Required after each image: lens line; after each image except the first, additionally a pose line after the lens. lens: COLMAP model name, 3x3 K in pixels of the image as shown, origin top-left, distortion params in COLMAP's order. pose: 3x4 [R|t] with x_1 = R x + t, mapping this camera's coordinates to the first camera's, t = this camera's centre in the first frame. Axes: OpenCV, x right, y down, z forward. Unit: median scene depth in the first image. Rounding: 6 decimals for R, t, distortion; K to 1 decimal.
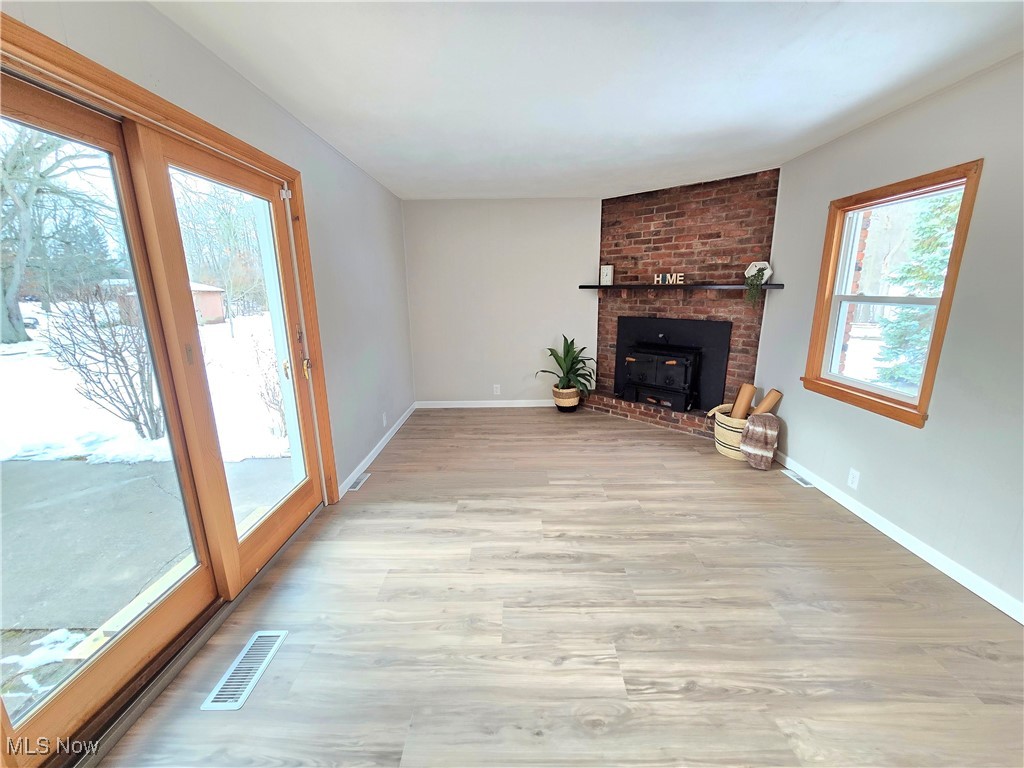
lens RADIAL K [[419.5, 0, 511.5], [0, 419.5, 385.6], [0, 0, 1]] dist [-0.001743, -0.000081]
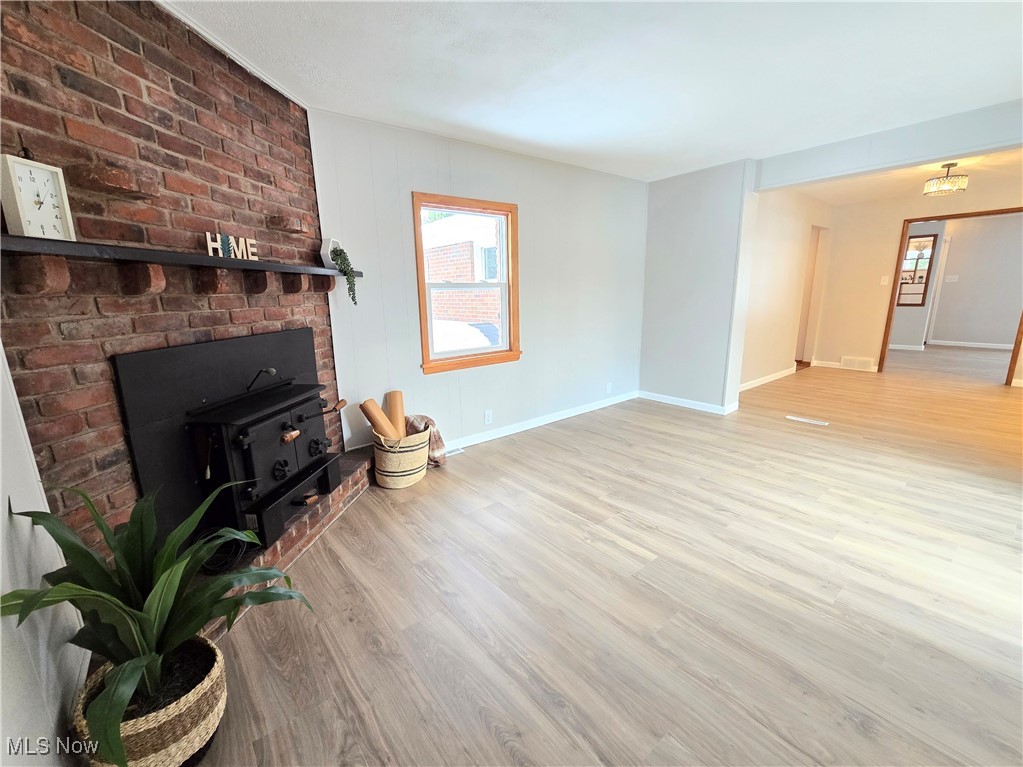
lens RADIAL K [[428.7, 0, 512.5], [0, 428.7, 386.6], [0, 0, 1]] dist [-0.004467, 0.000083]
pose [[-0.635359, -0.142674, 0.758922, -0.181767], [0.205620, 0.916046, 0.344355, -0.221097], [-0.744338, 0.374838, -0.552682, 1.115182]]
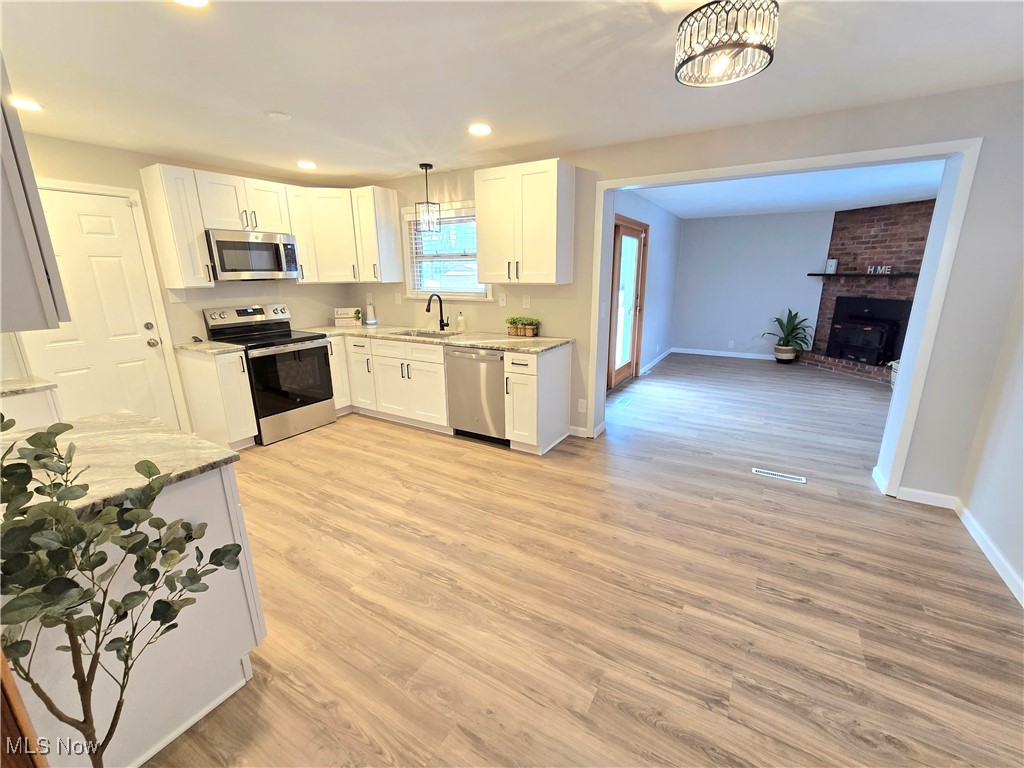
lens RADIAL K [[429.1, 0, 513.0], [0, 429.1, 387.1], [0, 0, 1]] dist [-0.004467, 0.000083]
pose [[0.862681, 0.135714, -0.487199, 0.072473], [-0.117482, 0.990747, 0.067958, 0.183115], [0.491914, -0.001389, 0.870643, -0.860604]]
